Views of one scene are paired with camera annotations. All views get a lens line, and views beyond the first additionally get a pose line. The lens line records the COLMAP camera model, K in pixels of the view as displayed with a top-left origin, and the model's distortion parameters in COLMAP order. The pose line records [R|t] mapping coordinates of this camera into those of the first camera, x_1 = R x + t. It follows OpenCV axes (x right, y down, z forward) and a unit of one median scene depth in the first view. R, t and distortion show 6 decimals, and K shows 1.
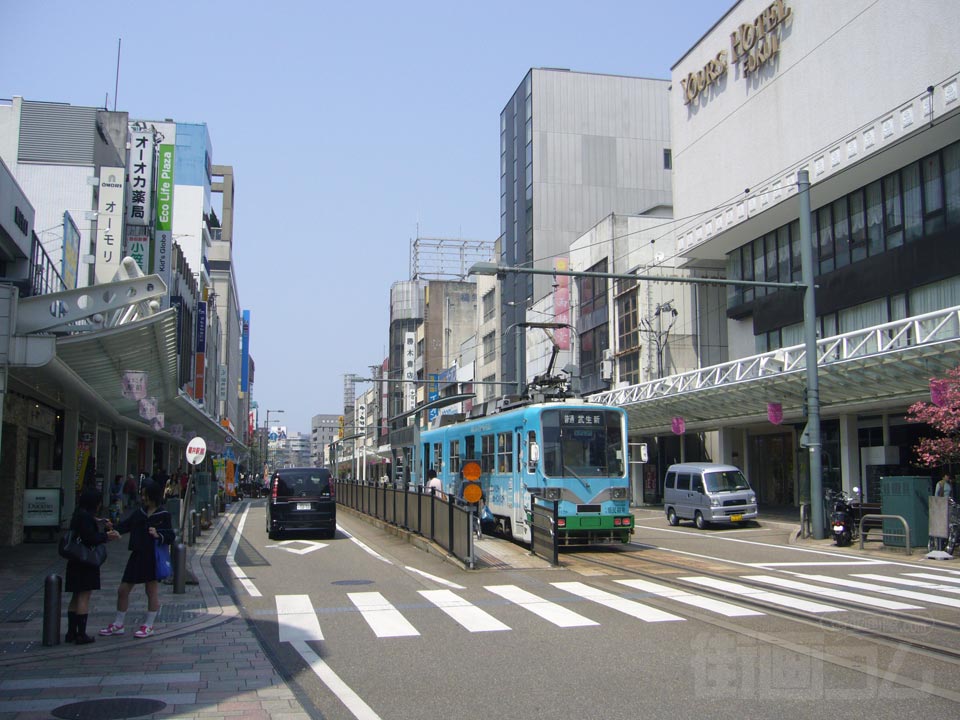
lens RADIAL K [[1005.2, 0, 480.0], [0, 1005.2, 360.0], [0, 0, 1]] dist [-0.082616, 0.024134]
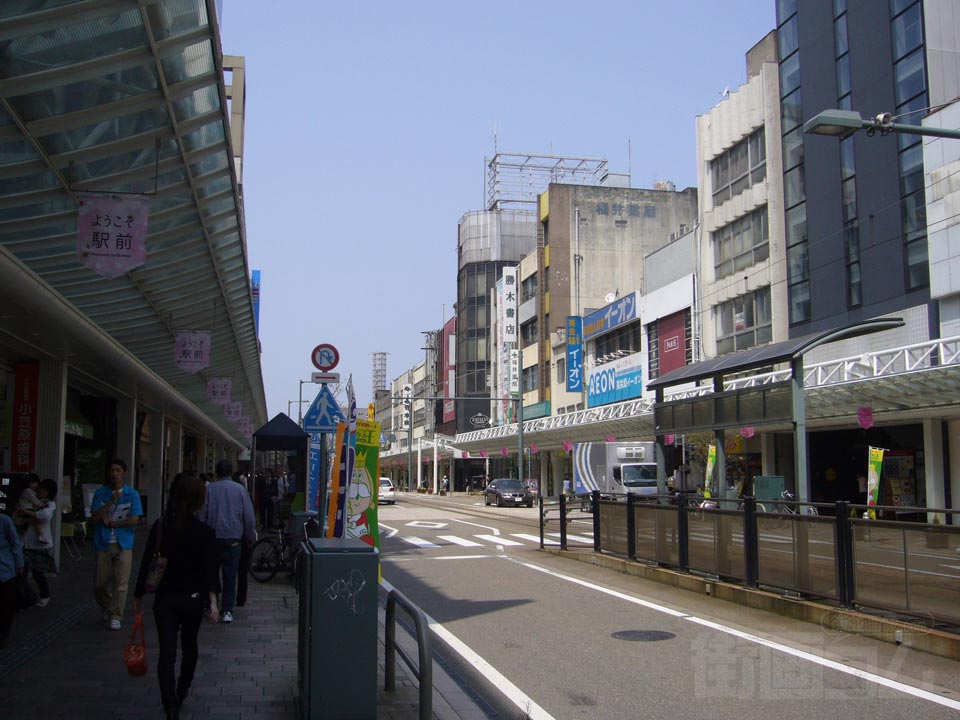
lens RADIAL K [[1014.3, 0, 480.0], [0, 1014.3, 360.0], [0, 0, 1]] dist [-0.075072, 0.009721]
pose [[0.999997, 0.001604, 0.001573, -0.203639], [-0.001608, 0.999996, 0.002114, 0.076868], [-0.001569, -0.002116, 0.999997, 0.695587]]
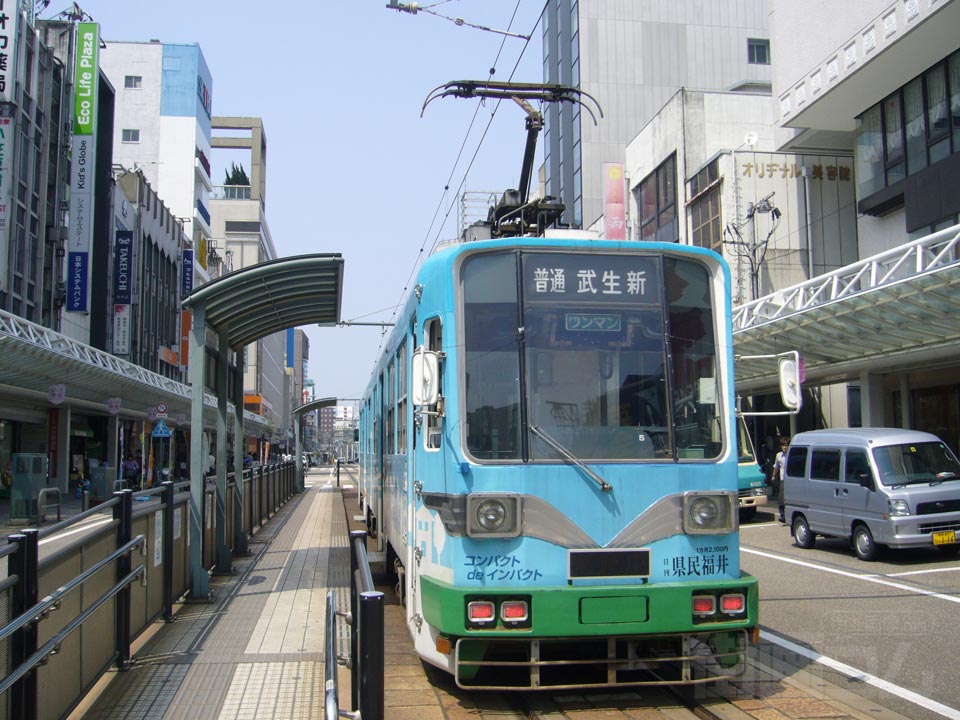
lens RADIAL K [[1005.2, 0, 480.0], [0, 1005.2, 360.0], [0, 0, 1]] dist [-0.082616, 0.024134]
pose [[0.997326, -0.014103, -0.071709, 0.035956], [0.015606, 0.999669, 0.020432, 0.031071], [0.071397, -0.021497, 0.997216, 0.271994]]
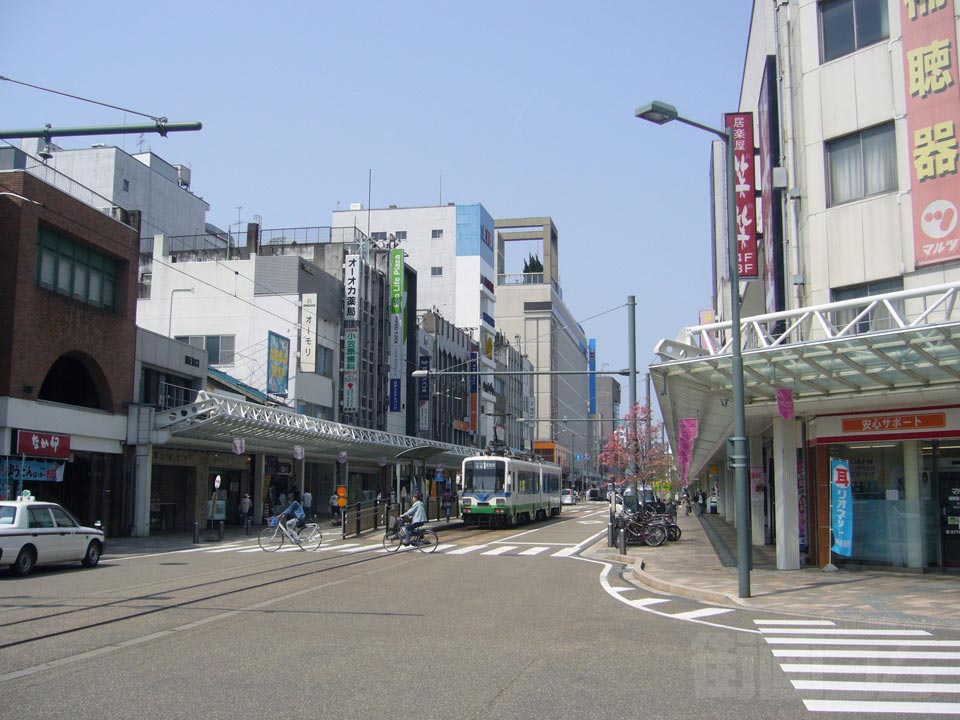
lens RADIAL K [[1036.7, 0, 492.2], [0, 1036.7, 367.3], [0, 0, 1]] dist [-0.079757, 0.049342]
pose [[0.922357, -0.042994, -0.383938, 0.350153], [0.040907, 0.999070, -0.013603, -0.031876], [0.384166, -0.003159, 0.923259, -0.262540]]
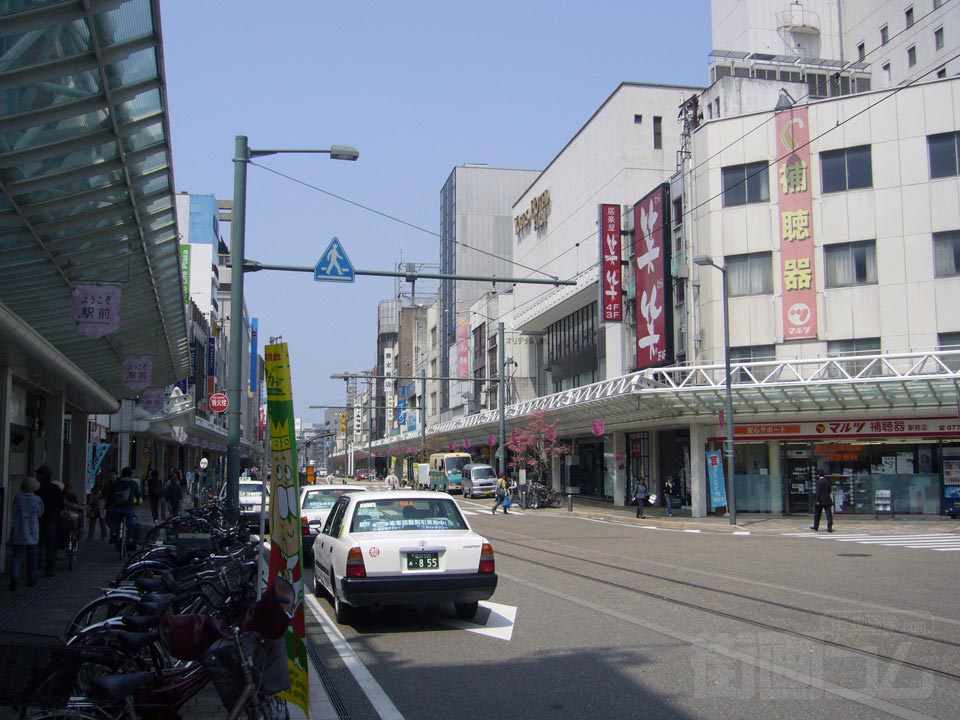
lens RADIAL K [[1042.5, 0, 511.0], [0, 1042.5, 358.6], [0, 0, 1]] dist [-0.011985, 0.003372]
pose [[0.999989, -0.002166, 0.004270, 0.159012], [0.002115, 0.999926, 0.011962, -0.066853], [-0.004296, -0.011953, 0.999919, -0.540851]]
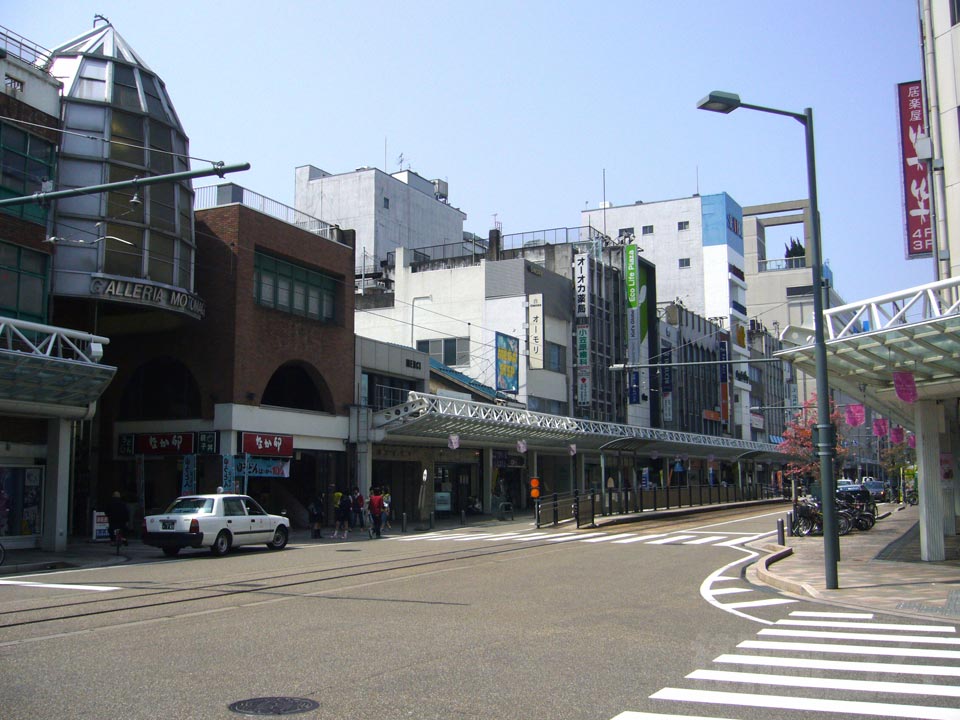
lens RADIAL K [[1014.3, 0, 480.0], [0, 1014.3, 360.0], [0, 0, 1]] dist [-0.075072, 0.009721]
pose [[0.772372, -0.079467, -0.630179, 0.410987], [0.077064, 0.996537, -0.031213, -0.029451], [0.630478, -0.024456, 0.775822, -0.237901]]
